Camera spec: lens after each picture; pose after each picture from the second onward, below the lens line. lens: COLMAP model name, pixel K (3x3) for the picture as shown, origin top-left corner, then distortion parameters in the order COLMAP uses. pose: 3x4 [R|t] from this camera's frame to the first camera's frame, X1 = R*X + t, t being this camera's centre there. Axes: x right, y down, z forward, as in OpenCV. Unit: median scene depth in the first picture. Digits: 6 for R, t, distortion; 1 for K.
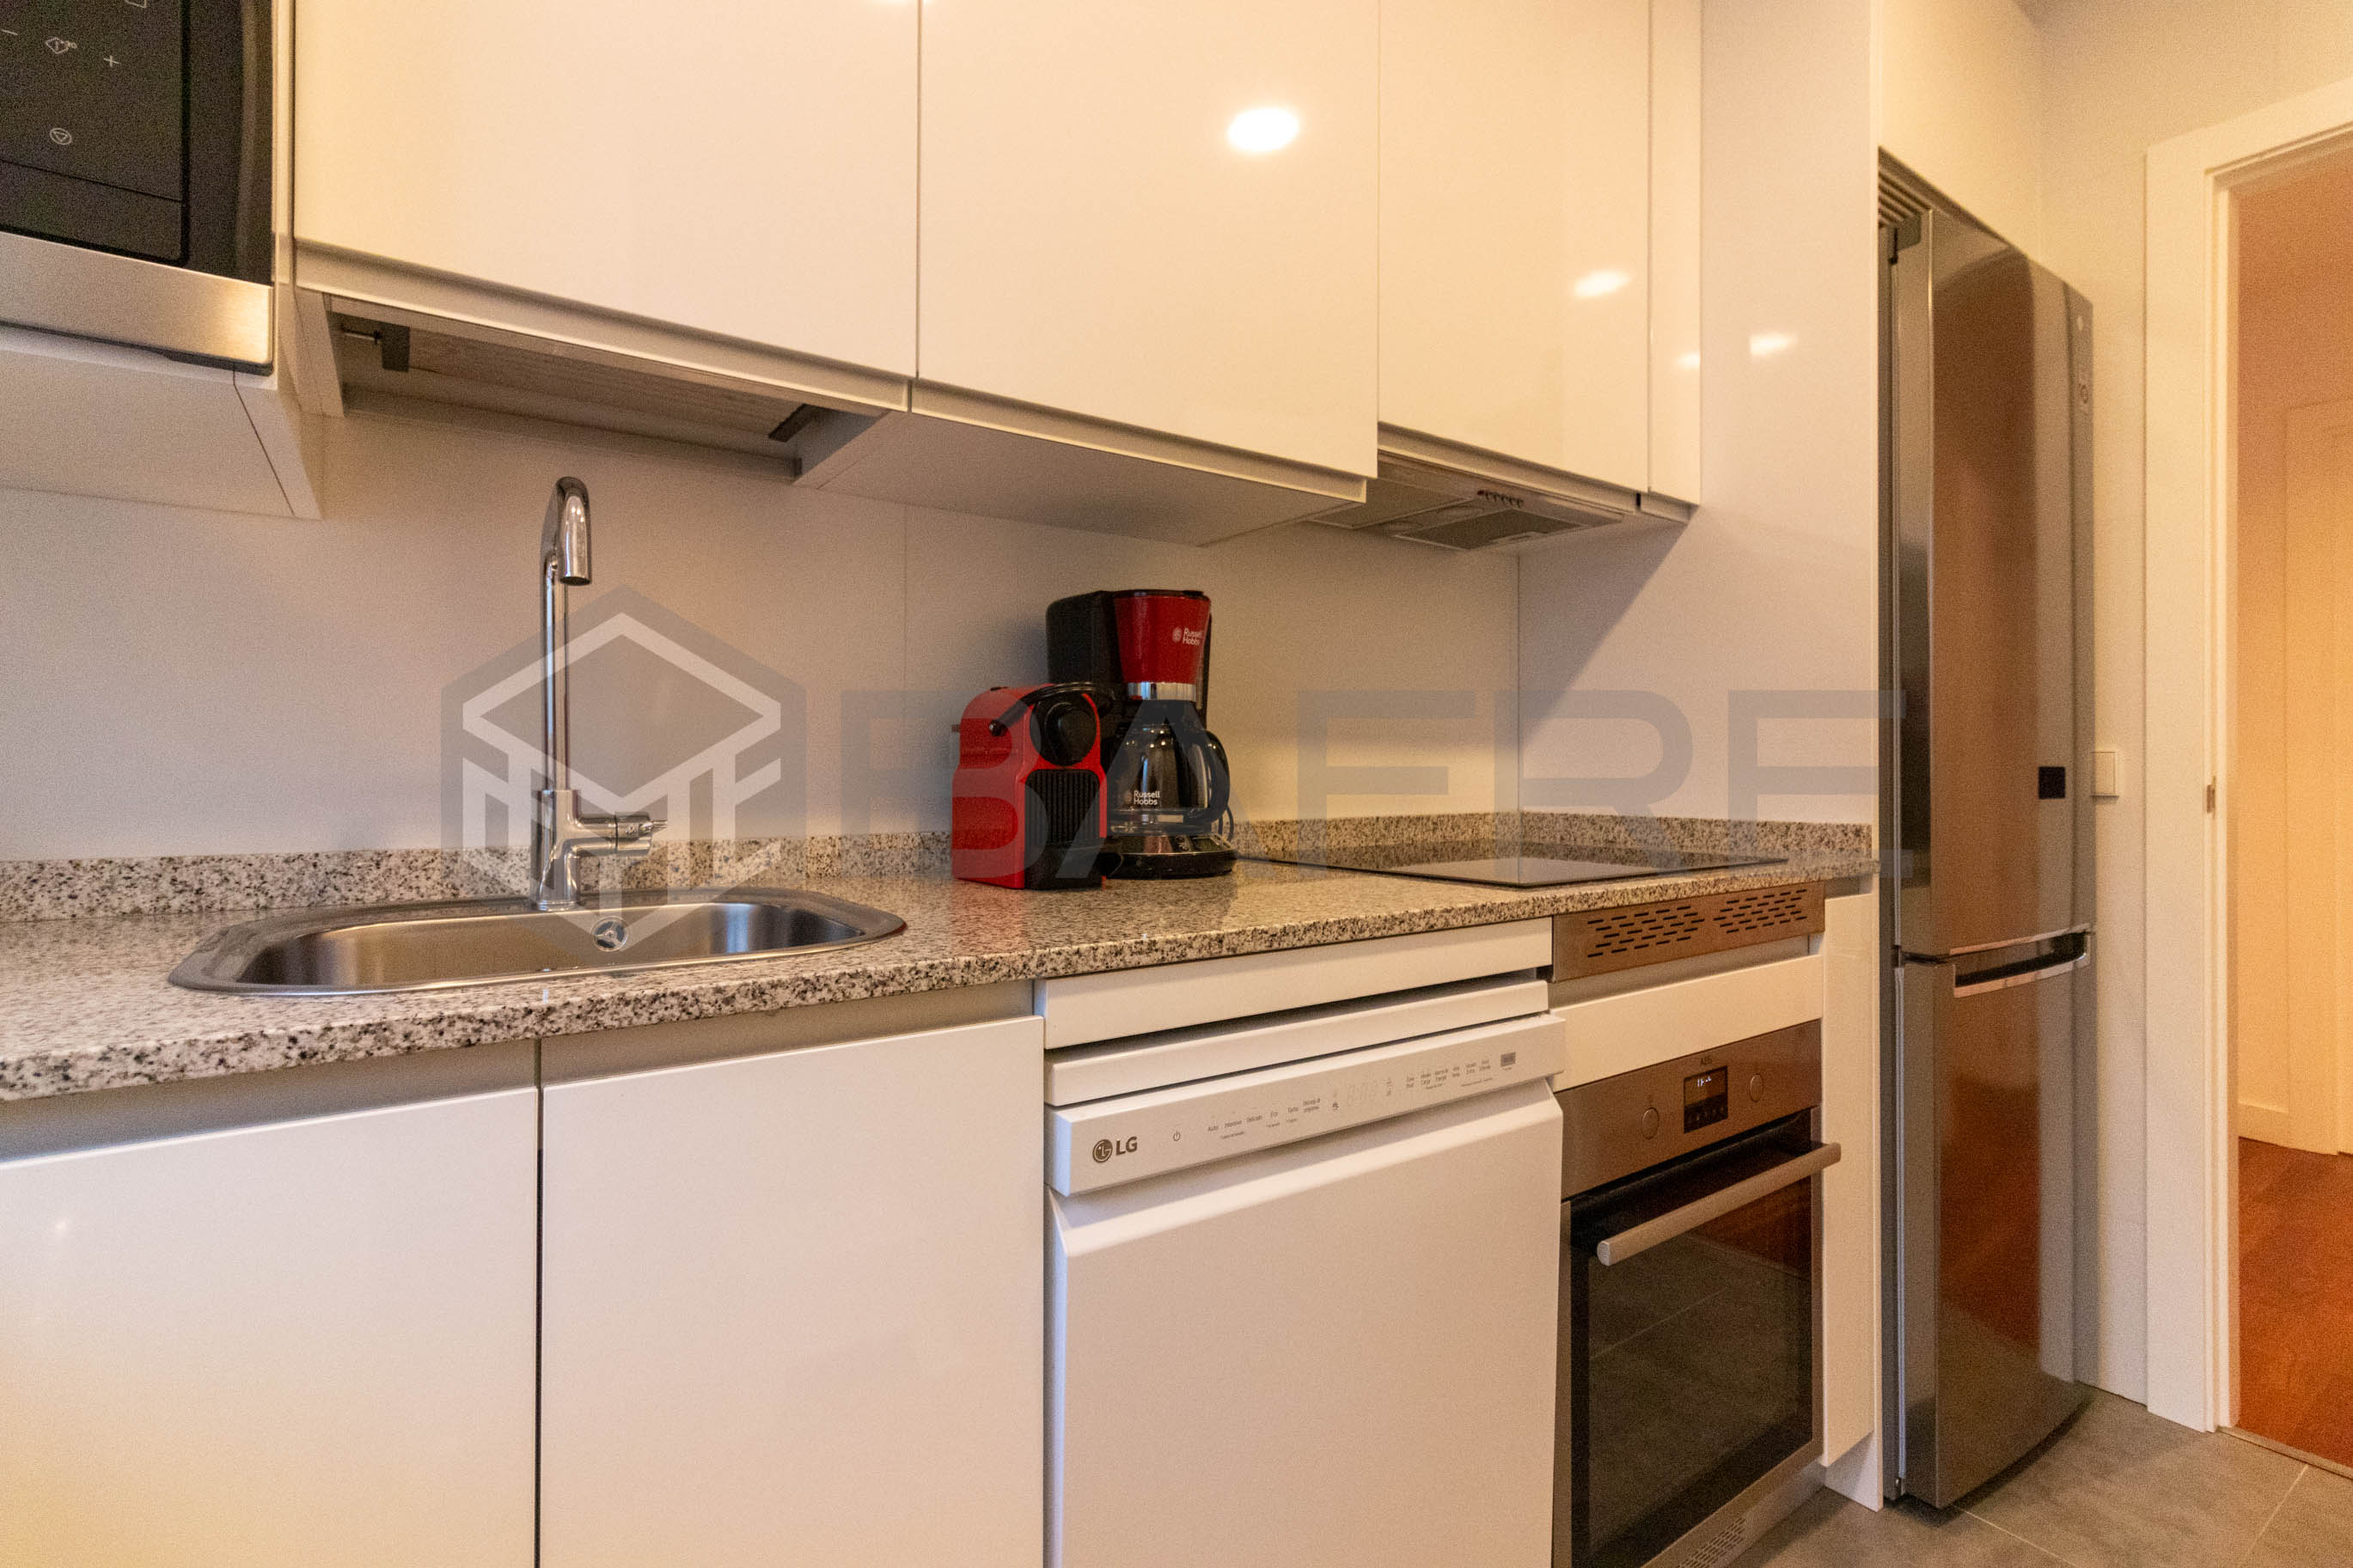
lens RADIAL K [[1093.0, 0, 1170.2], [0, 1093.0, 771.0], [0, 0, 1]] dist [0.000149, -0.000614]
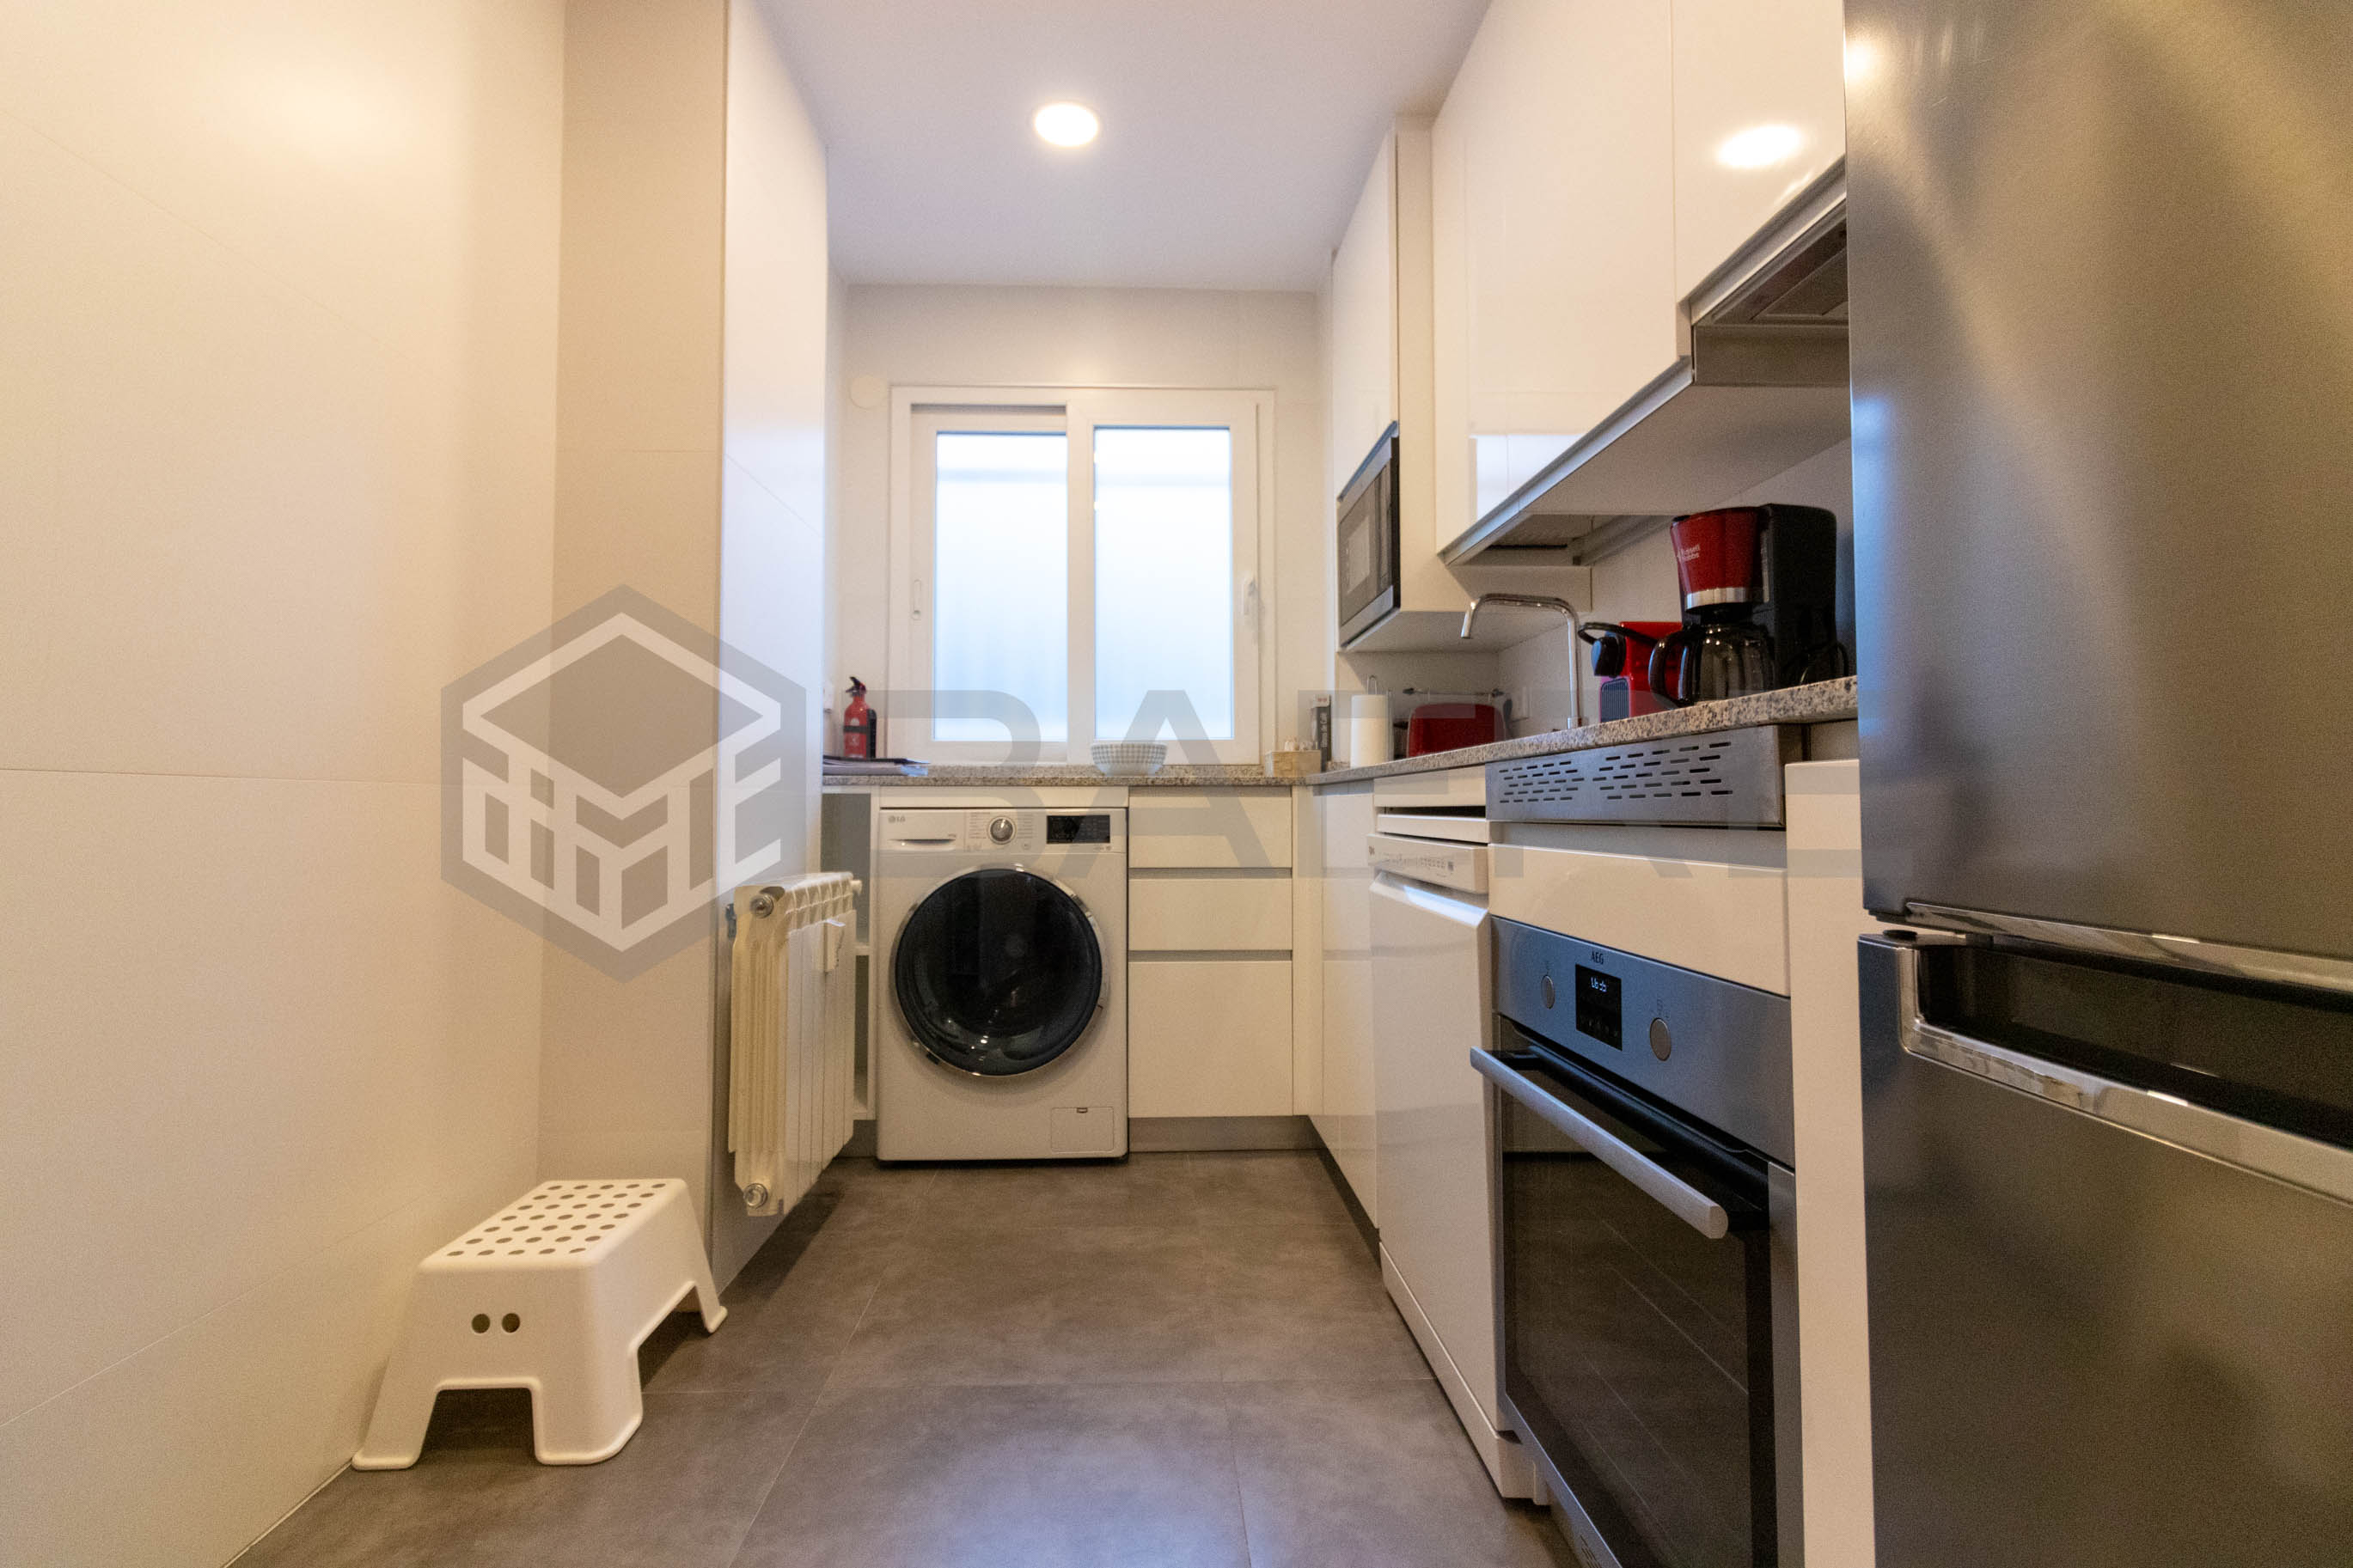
lens RADIAL K [[1093.0, 0, 1170.2], [0, 1093.0, 771.0], [0, 0, 1]] dist [0.000149, -0.000614]
pose [[-0.538502, -0.031227, -0.842045, 1.338429], [0.002674, 0.999245, -0.038767, 0.159390], [0.842620, -0.023127, -0.538012, 1.166834]]
